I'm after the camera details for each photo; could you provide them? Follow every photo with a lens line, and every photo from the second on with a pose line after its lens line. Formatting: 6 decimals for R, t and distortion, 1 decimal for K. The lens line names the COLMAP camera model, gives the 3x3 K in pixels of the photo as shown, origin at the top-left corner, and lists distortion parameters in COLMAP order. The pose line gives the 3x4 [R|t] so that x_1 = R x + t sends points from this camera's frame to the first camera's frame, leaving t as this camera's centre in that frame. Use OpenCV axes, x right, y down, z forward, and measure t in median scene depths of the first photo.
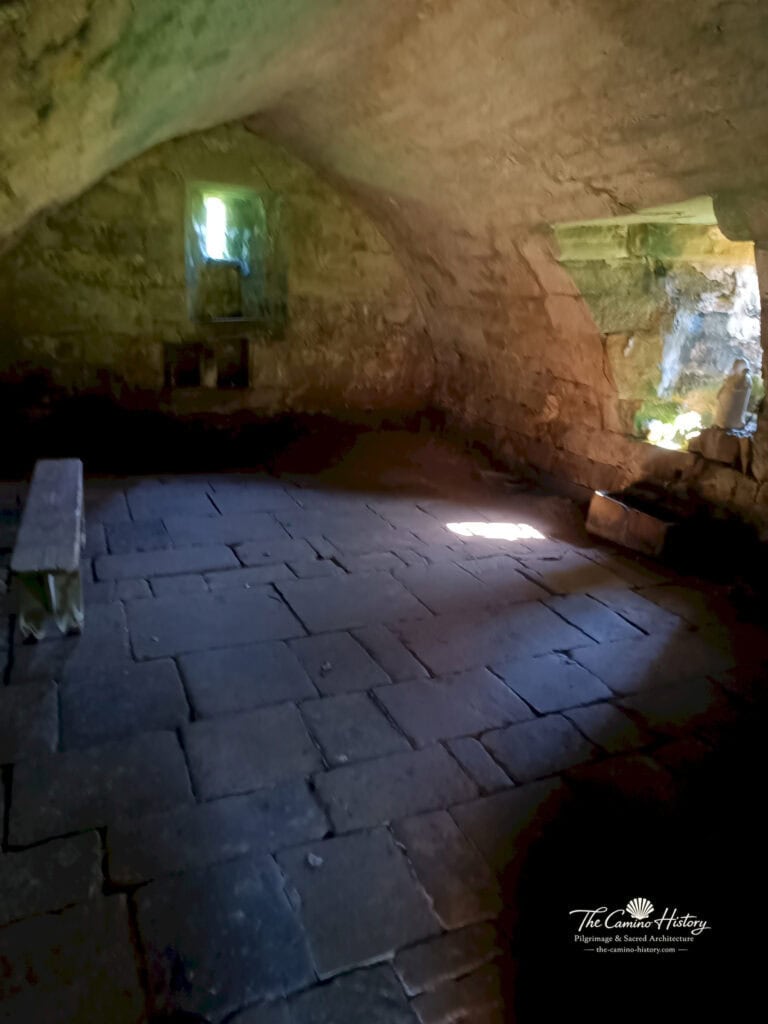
lens RADIAL K [[699.6, 0, 382.9], [0, 699.6, 510.0], [0, 0, 1]] dist [0.011569, -0.002717]
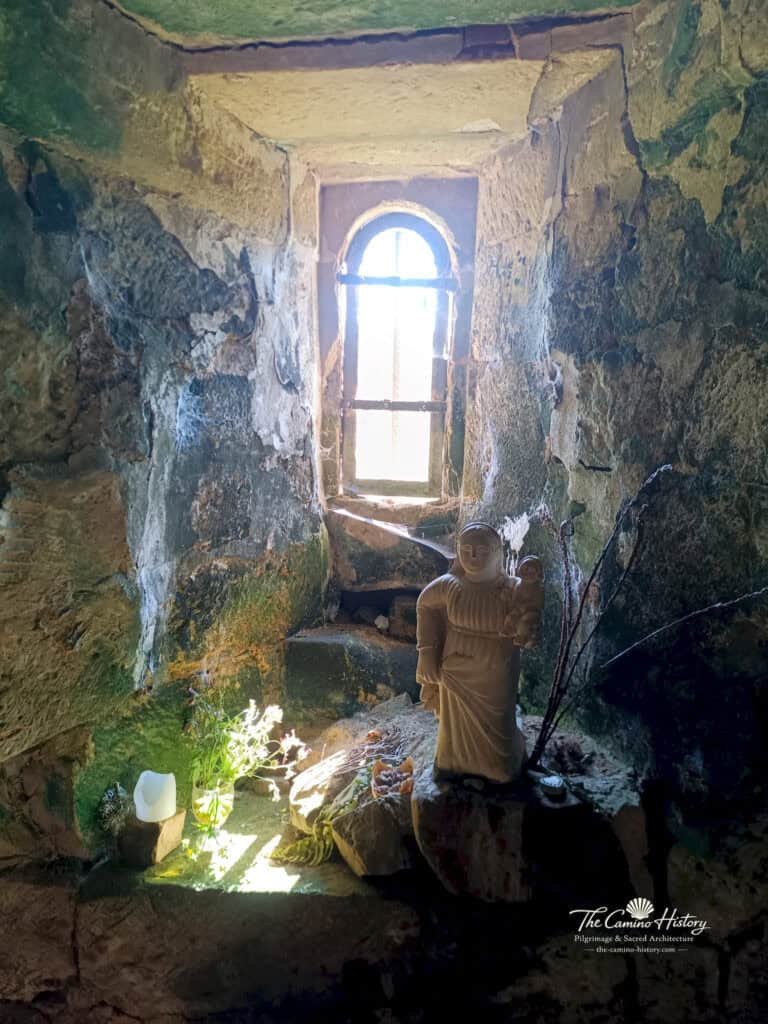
lens RADIAL K [[699.6, 0, 380.2], [0, 699.6, 512.6], [0, 0, 1]] dist [0.011569, -0.002717]
pose [[0.434620, -0.187791, 0.880818, 0.218044], [0.269110, 0.960416, 0.071975, -0.227075], [-0.859468, 0.205755, 0.467953, 0.806474]]
